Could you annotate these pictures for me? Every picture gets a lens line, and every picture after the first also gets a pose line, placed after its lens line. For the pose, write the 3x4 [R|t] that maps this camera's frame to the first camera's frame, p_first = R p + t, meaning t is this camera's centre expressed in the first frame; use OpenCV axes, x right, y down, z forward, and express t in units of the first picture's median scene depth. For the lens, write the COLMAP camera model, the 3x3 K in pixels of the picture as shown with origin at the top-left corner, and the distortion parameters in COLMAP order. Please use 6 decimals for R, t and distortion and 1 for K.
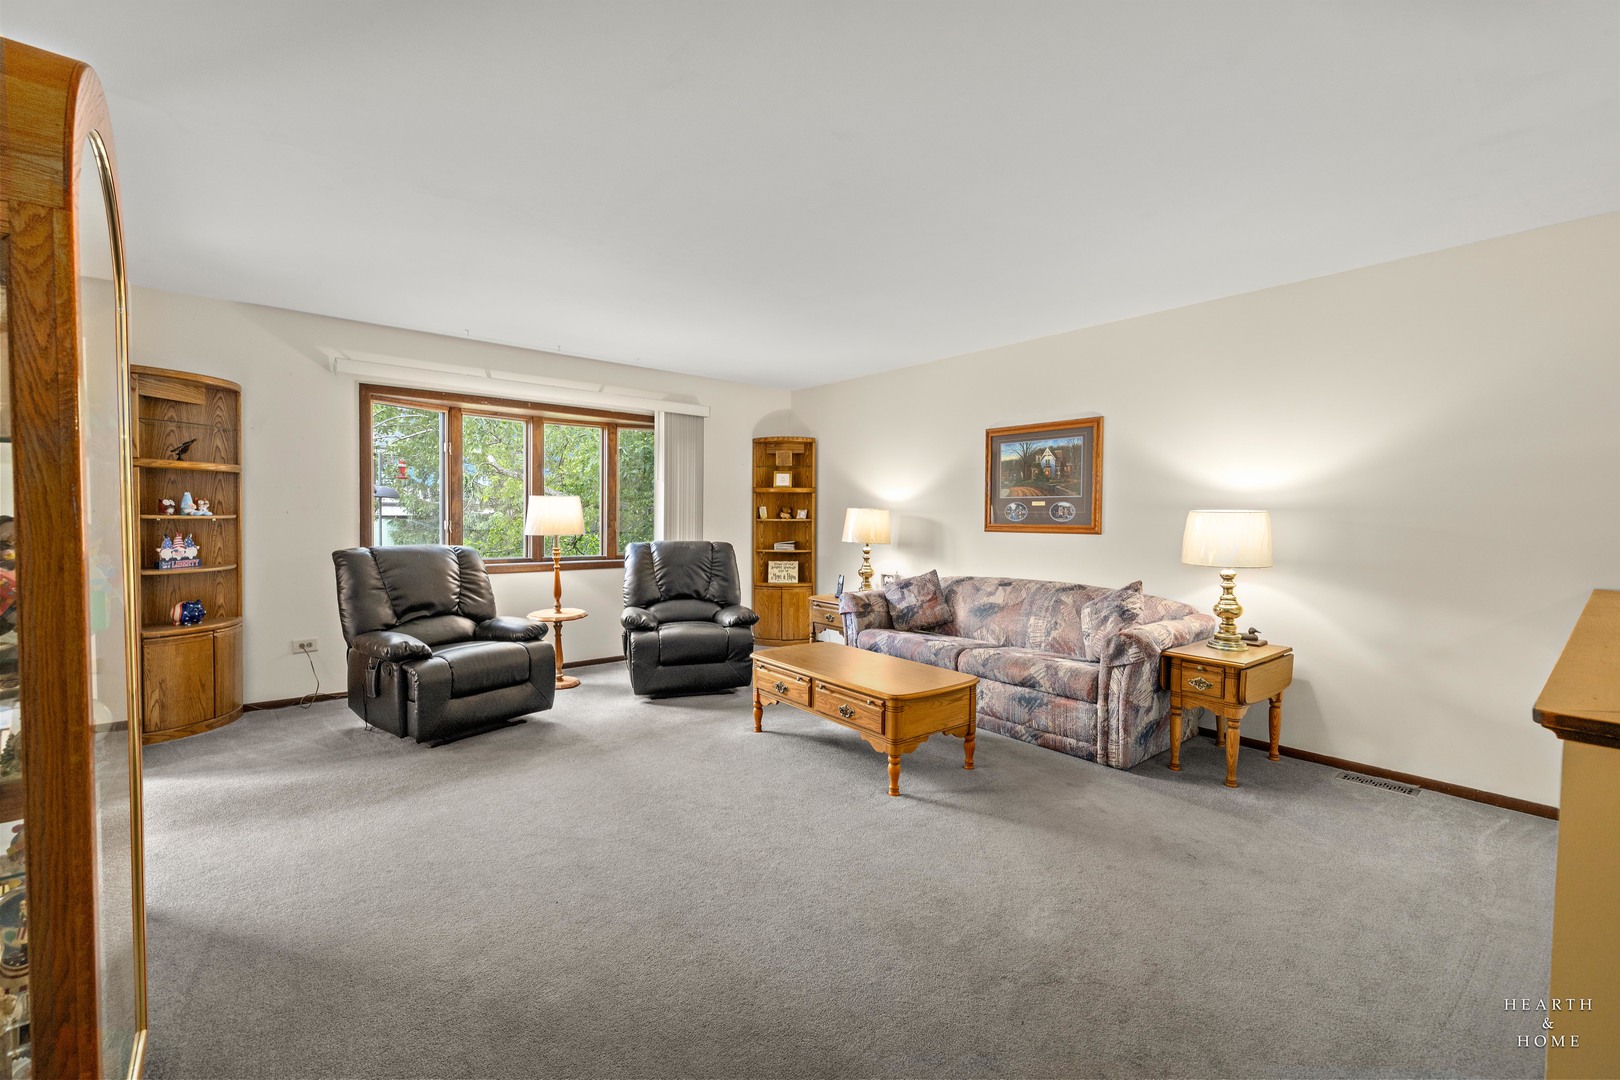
lens RADIAL K [[685.6, 0, 817.7], [0, 685.6, 536.1], [0, 0, 1]] dist [-0.001448, 0.000985]
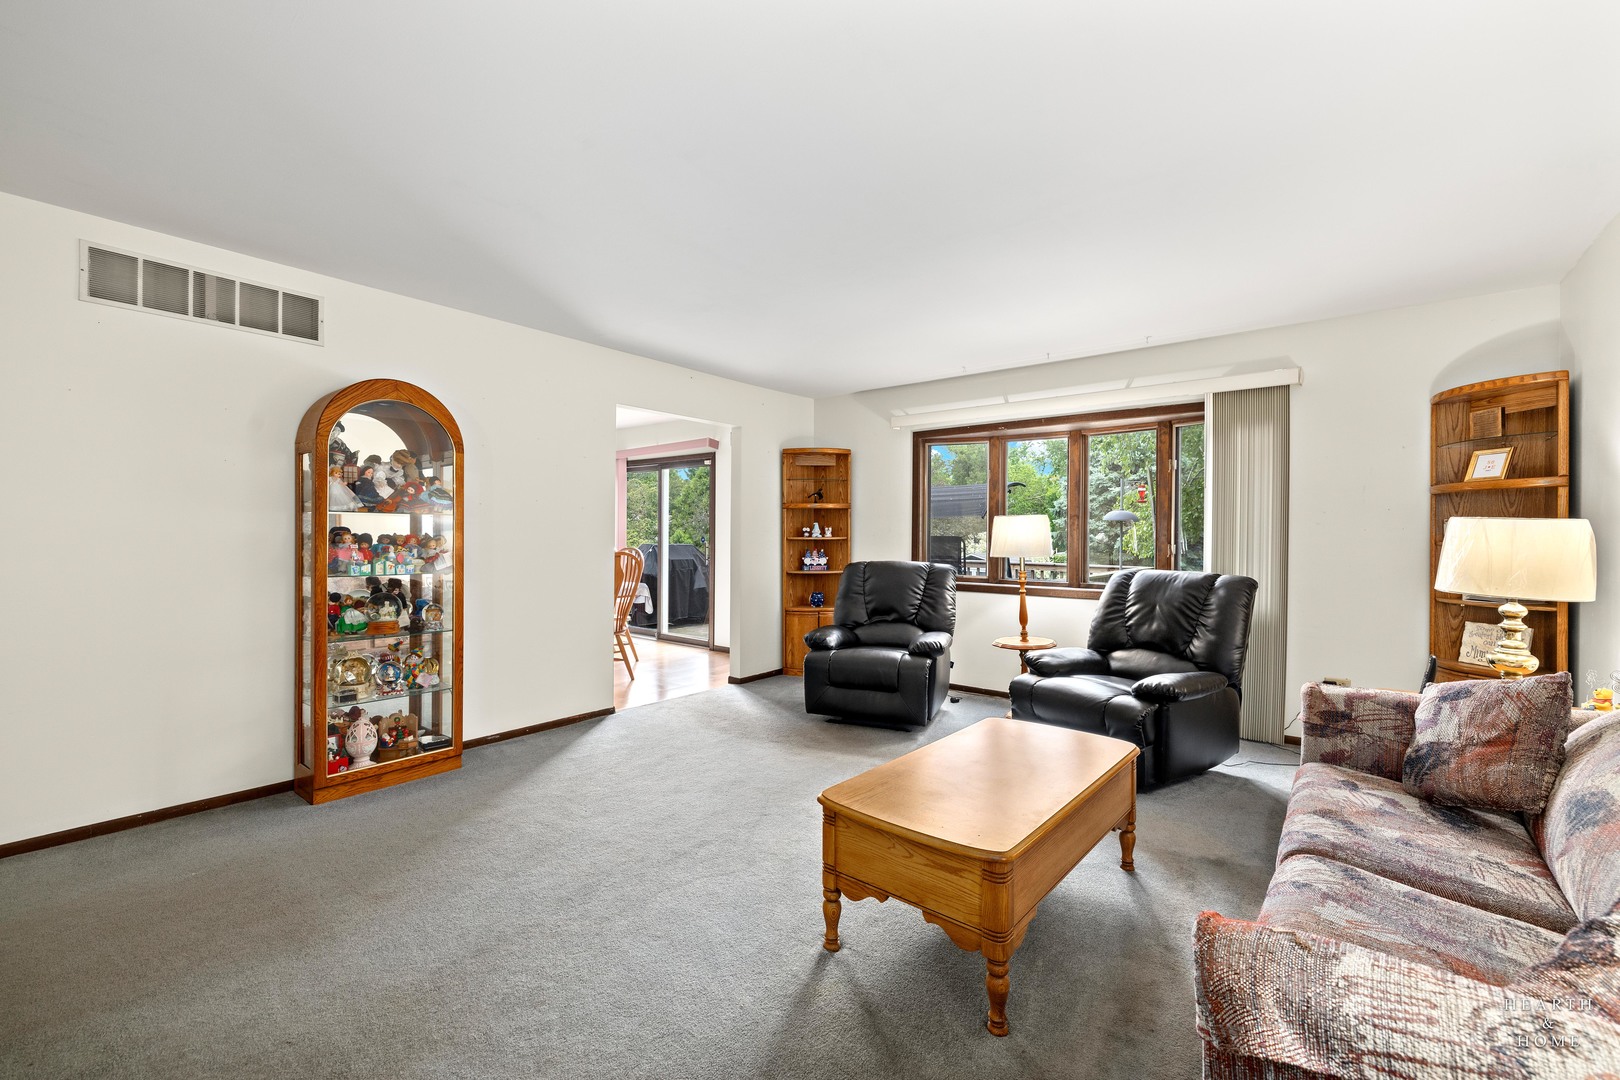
lens RADIAL K [[685.6, 0, 794.8], [0, 685.6, 534.2], [0, 0, 1]] dist [-0.001448, 0.000985]
pose [[0.168949, -0.009142, -0.985582, 0.510969], [-0.028544, 0.999492, -0.014164, -0.011499], [0.985211, 0.030525, 0.168602, 0.552270]]
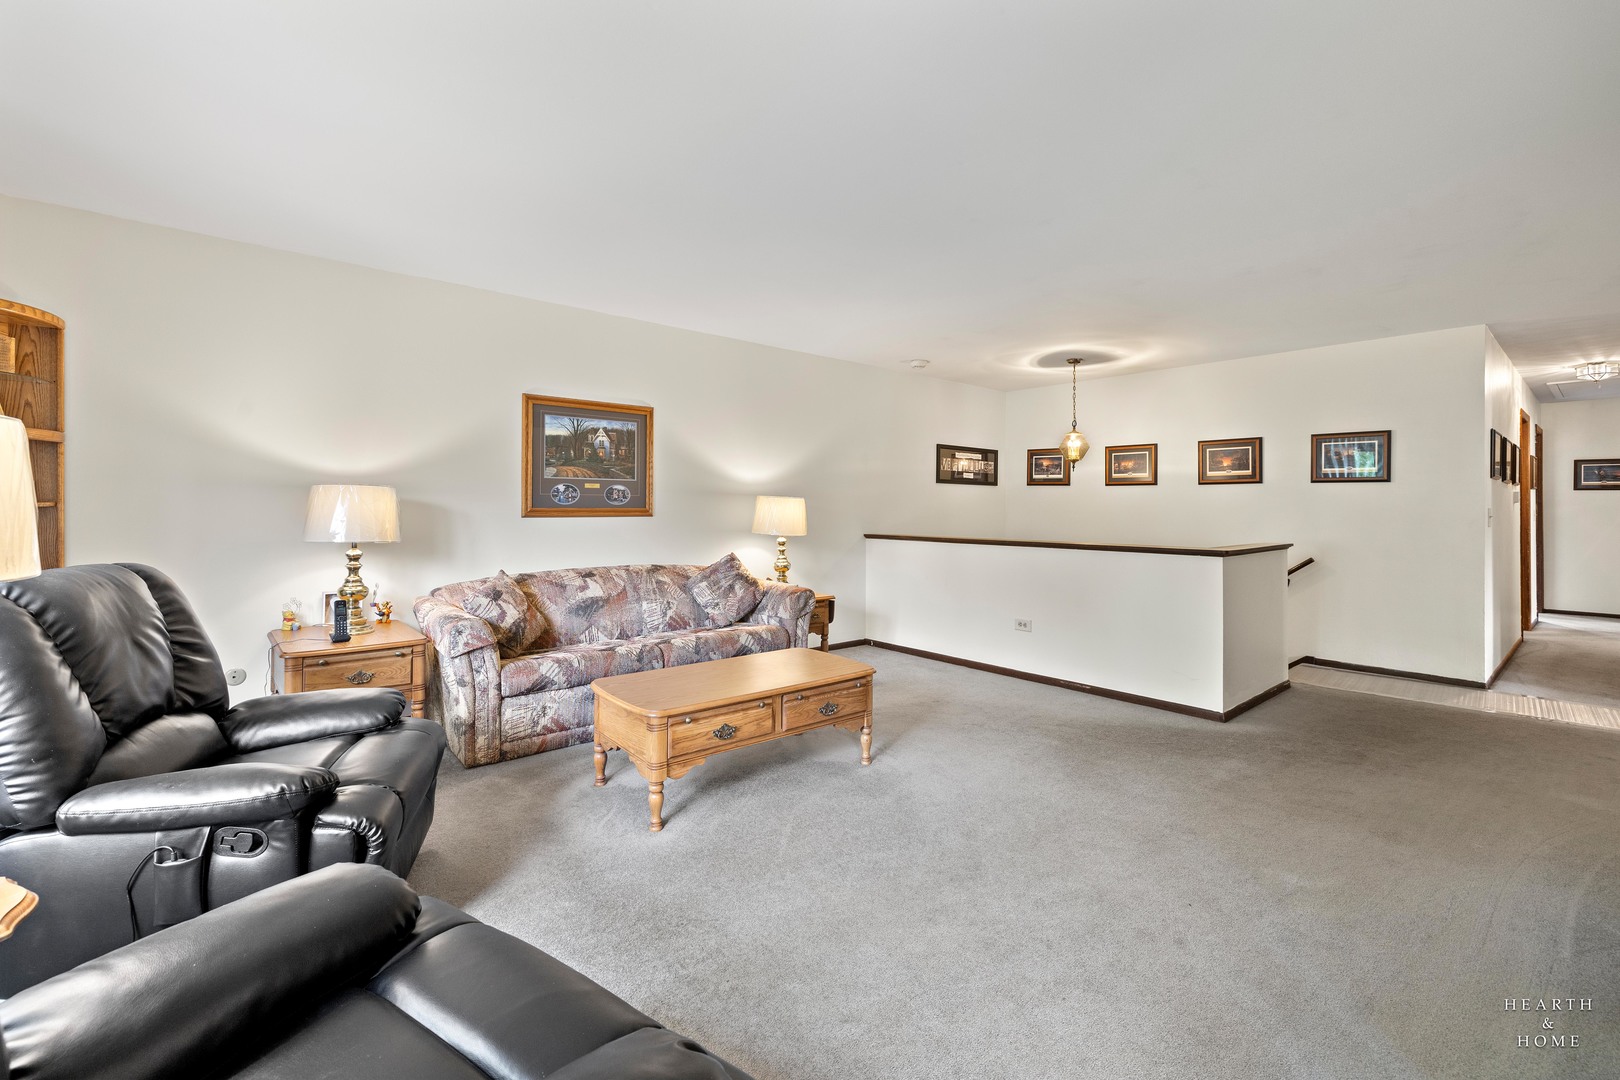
lens RADIAL K [[685.6, 0, 808.7], [0, 685.6, 515.8], [0, 0, 1]] dist [-0.001448, 0.000985]
pose [[-0.005025, -0.029677, 0.999547, -0.629372], [0.016432, 0.999422, 0.029756, -0.029876], [-0.999852, 0.016574, -0.004535, 0.715697]]
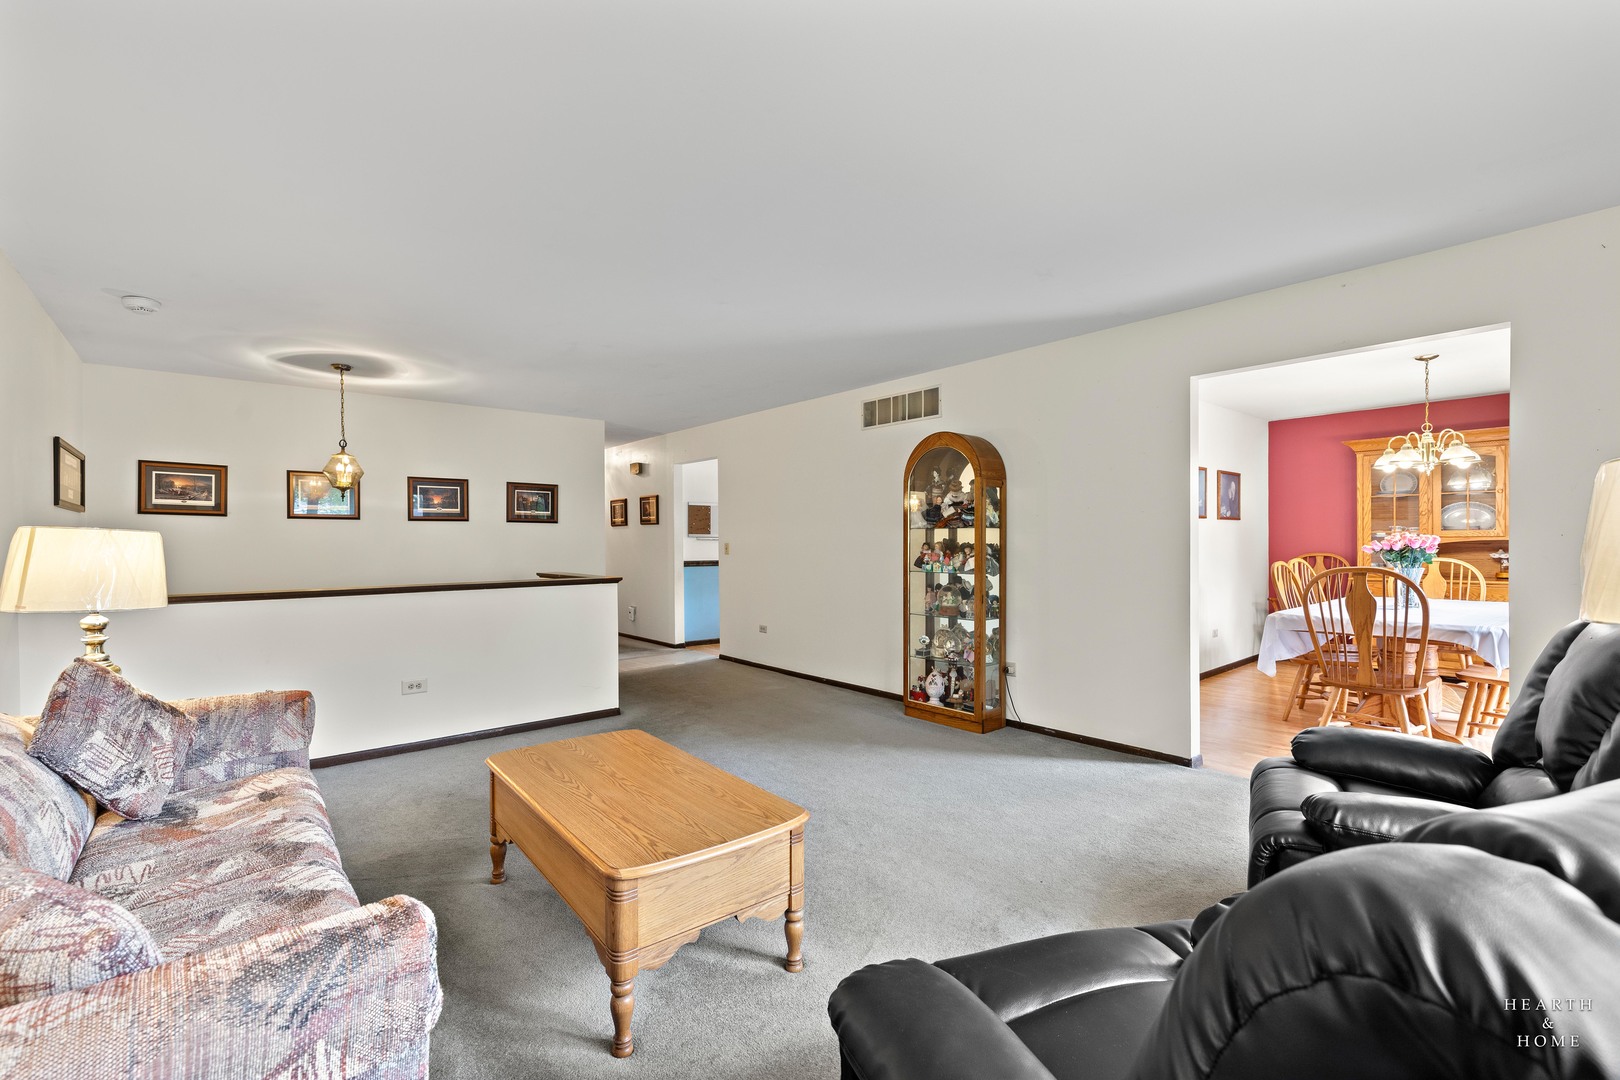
lens RADIAL K [[685.6, 0, 801.3], [0, 685.6, 545.7], [0, 0, 1]] dist [-0.001448, 0.000985]
pose [[-0.999952, -0.007068, 0.006798, -0.073411], [-0.006864, 0.999539, 0.029559, -0.034040], [-0.007004, 0.029511, -0.999540, 1.255929]]
